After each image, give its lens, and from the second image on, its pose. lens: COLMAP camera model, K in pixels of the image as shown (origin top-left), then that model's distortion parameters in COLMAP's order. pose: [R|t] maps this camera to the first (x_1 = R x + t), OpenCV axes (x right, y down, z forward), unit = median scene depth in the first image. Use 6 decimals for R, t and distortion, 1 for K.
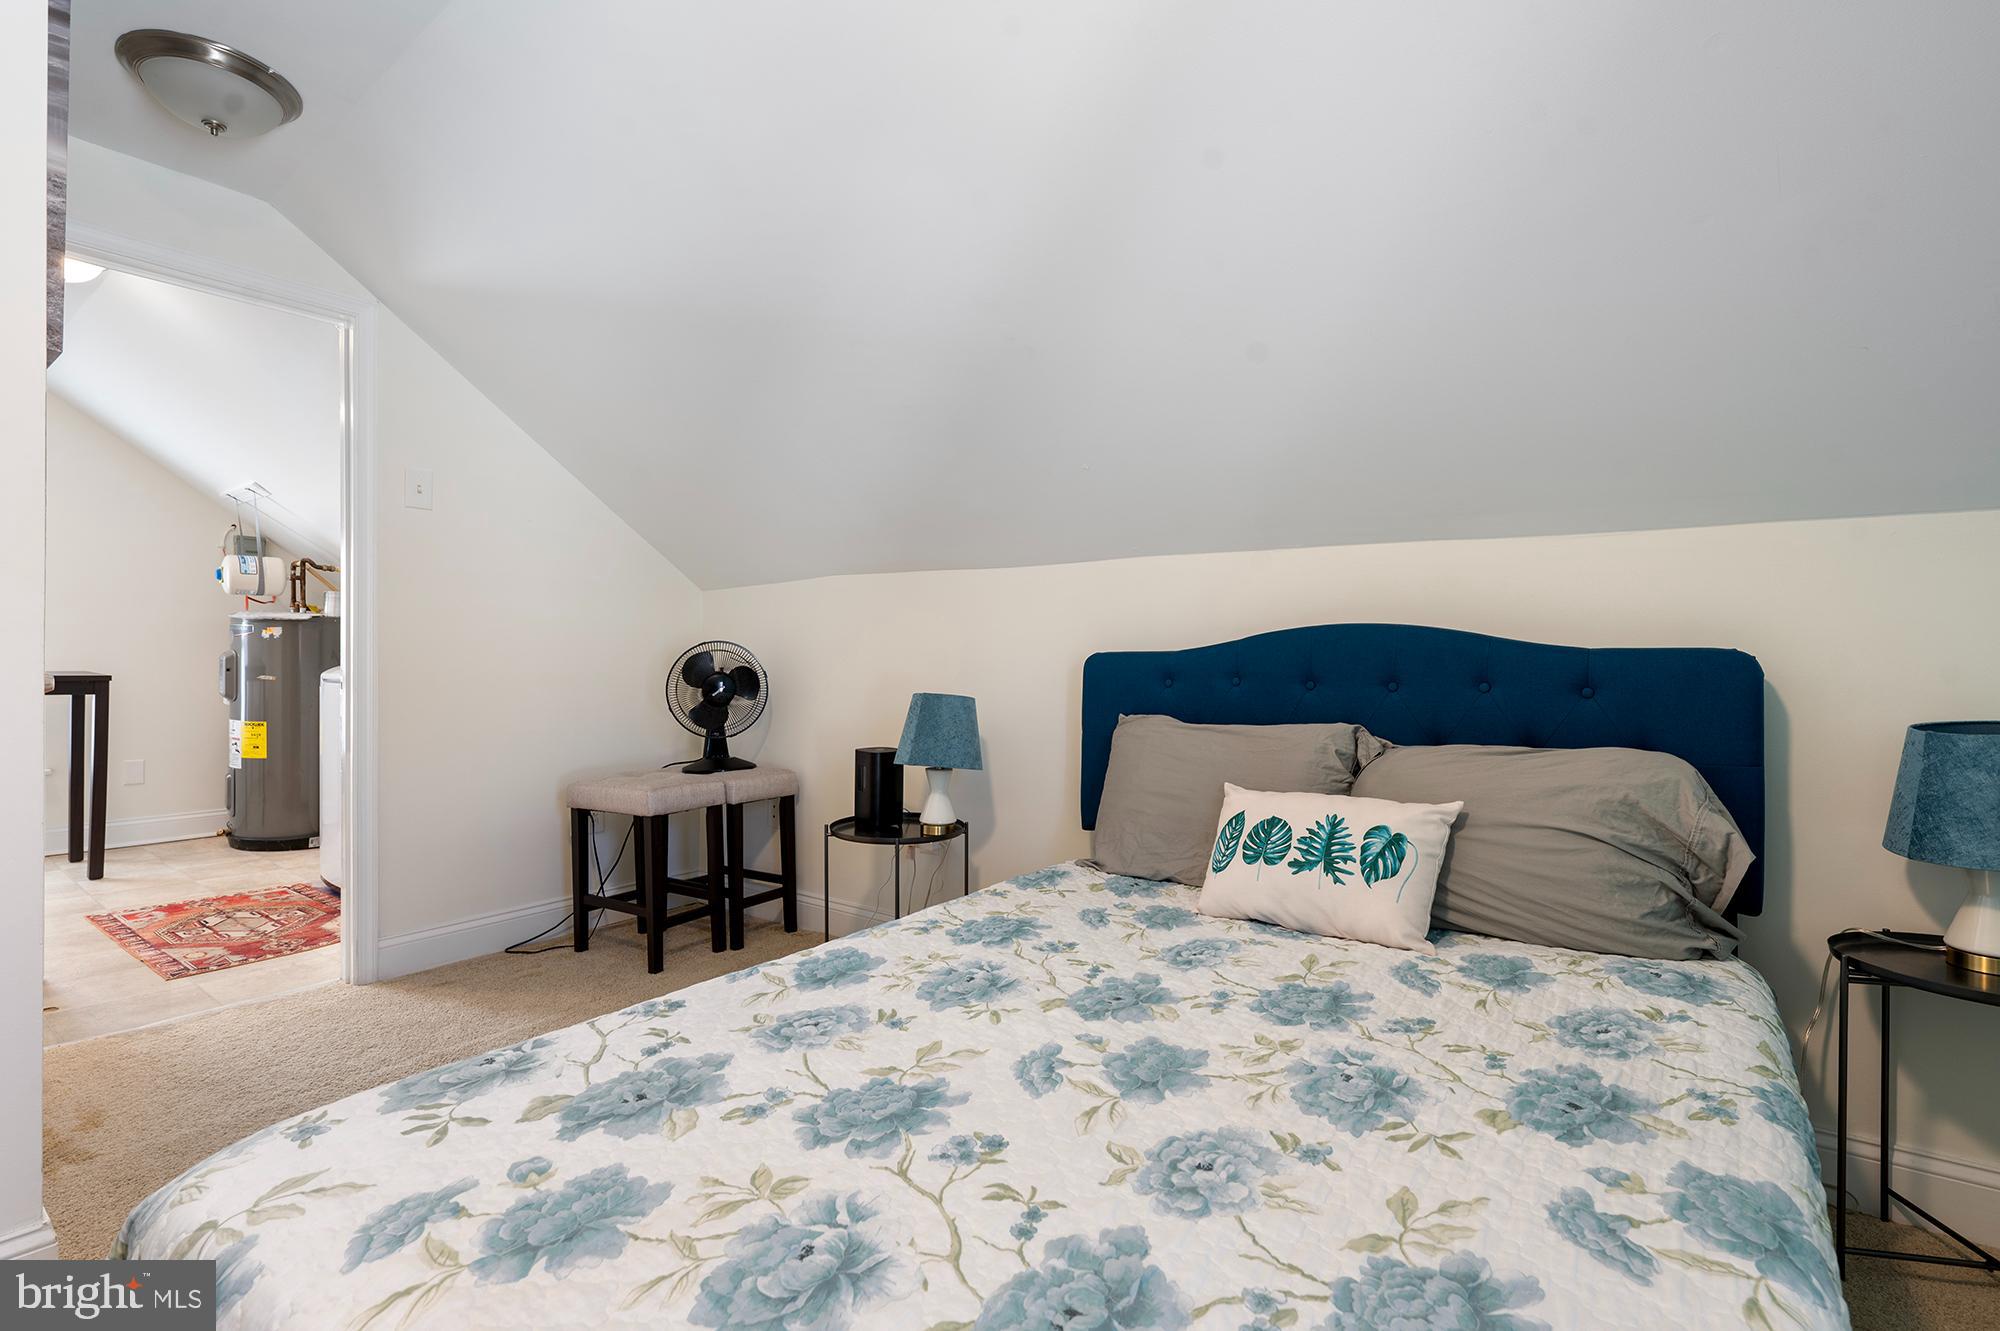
lens RADIAL K [[909.5, 0, 1000.0], [0, 909.5, 665.5], [0, 0, 1]] dist [-0.001973, -0.000202]
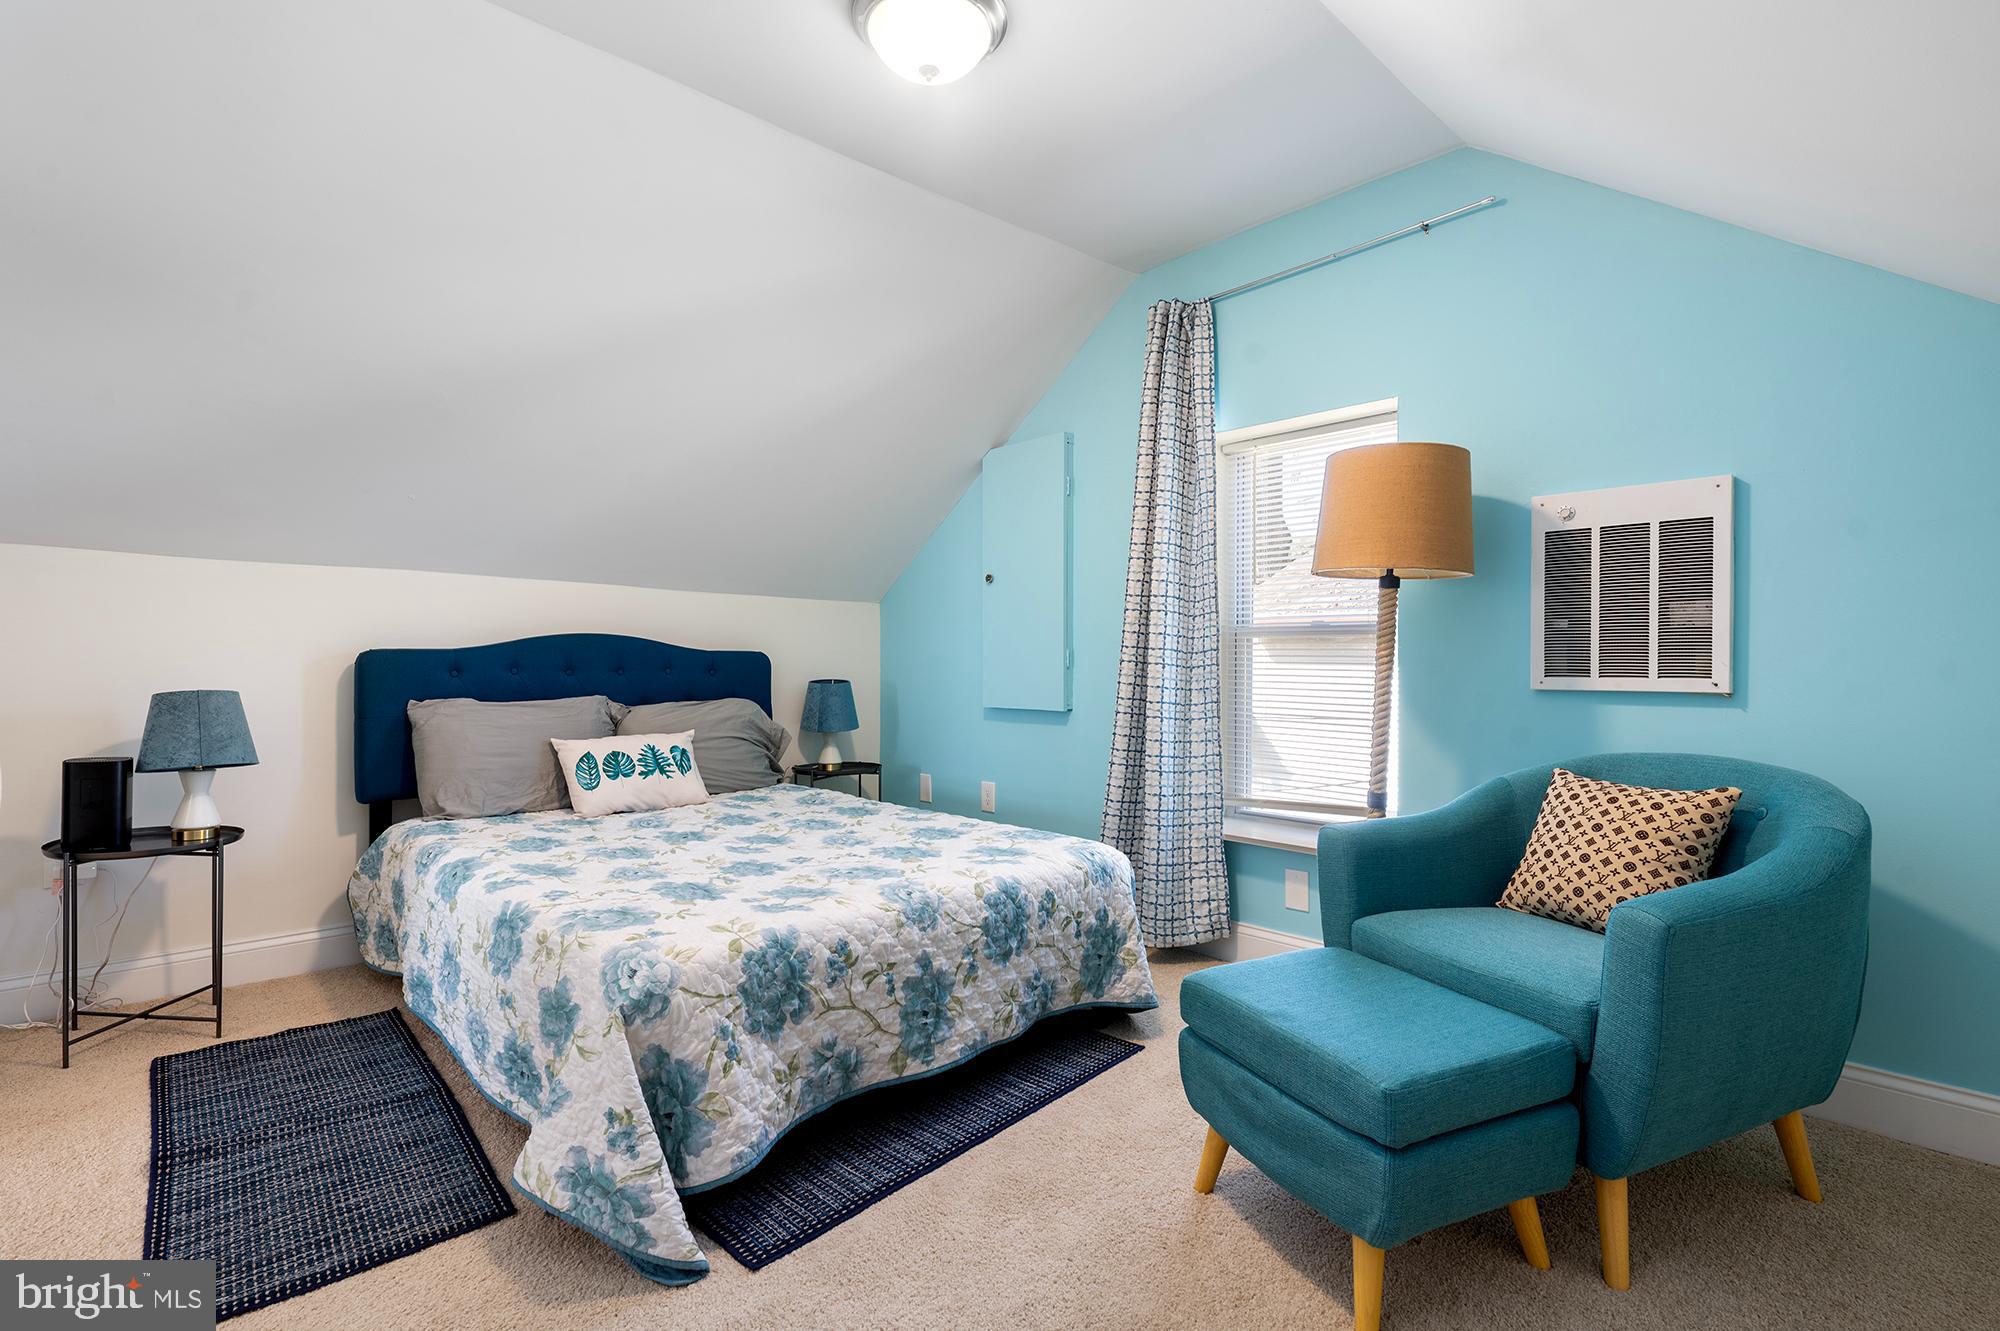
lens RADIAL K [[921.4, 0, 993.8], [0, 921.4, 683.9], [0, 0, 1]] dist [0.000763, 0.000176]
pose [[0.153182, -0.024217, 0.987901, -1.149718], [0.001549, 0.999704, 0.024266, 0.004536], [-0.988197, -0.002187, 0.153174, 0.057273]]
